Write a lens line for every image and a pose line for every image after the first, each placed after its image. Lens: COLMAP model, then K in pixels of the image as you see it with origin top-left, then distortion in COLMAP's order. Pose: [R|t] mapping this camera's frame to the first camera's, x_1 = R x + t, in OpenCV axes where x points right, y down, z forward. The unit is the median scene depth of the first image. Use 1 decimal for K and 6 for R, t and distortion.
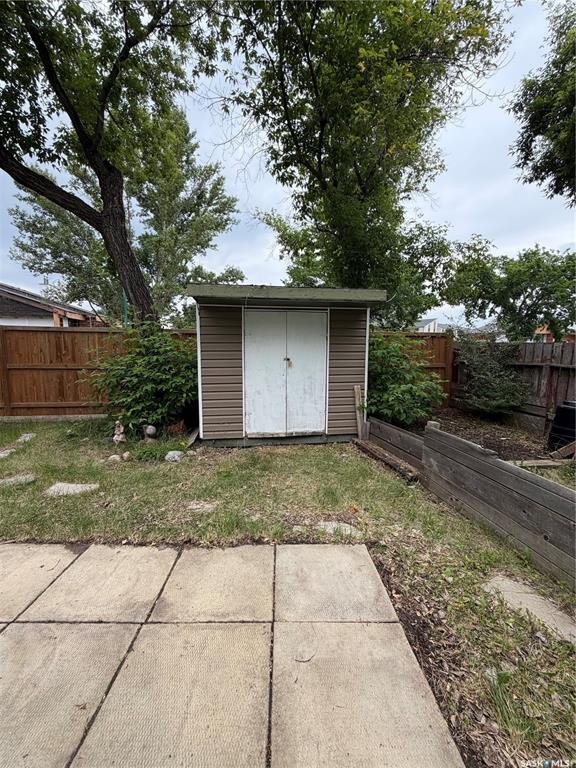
lens RADIAL K [[305.4, 0, 288.8], [0, 305.4, 383.5], [0, 0, 1]] dist [0.000694, 0.000397]
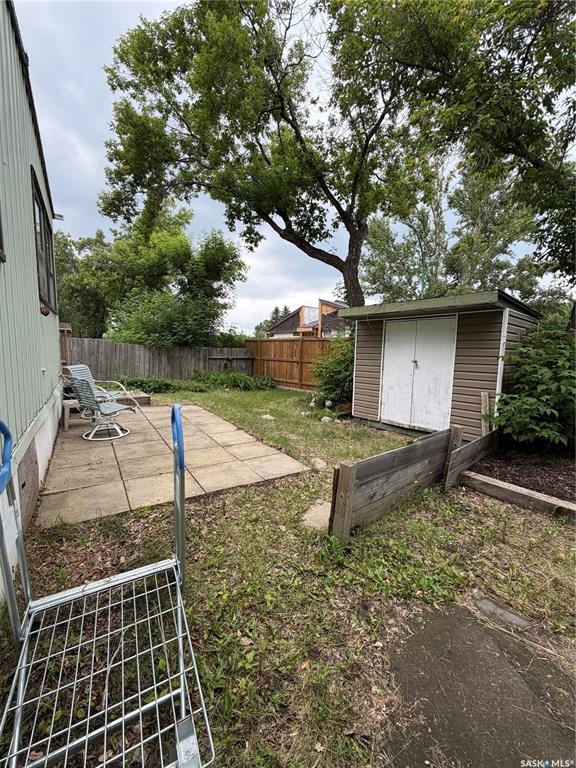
lens RADIAL K [[305.4, 0, 288.6], [0, 305.4, 385.3], [0, 0, 1]] dist [0.000694, 0.000397]
pose [[0.530998, 0.102469, -0.841155, 0.731305], [-0.107869, 0.992760, 0.052843, 0.000144], [0.840480, 0.062675, 0.538206, -0.014505]]
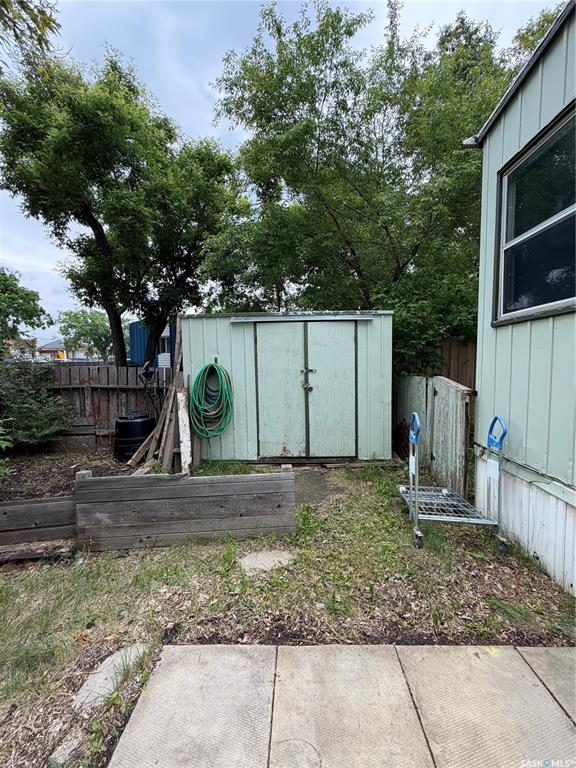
lens RADIAL K [[305.4, 0, 288.8], [0, 305.4, 384.5], [0, 0, 1]] dist [0.000694, 0.000397]
pose [[0.057059, -0.081066, 0.995074, -0.220606], [0.115994, 0.990486, 0.074042, -0.076727], [-0.991610, 0.111197, 0.065919, 0.264178]]
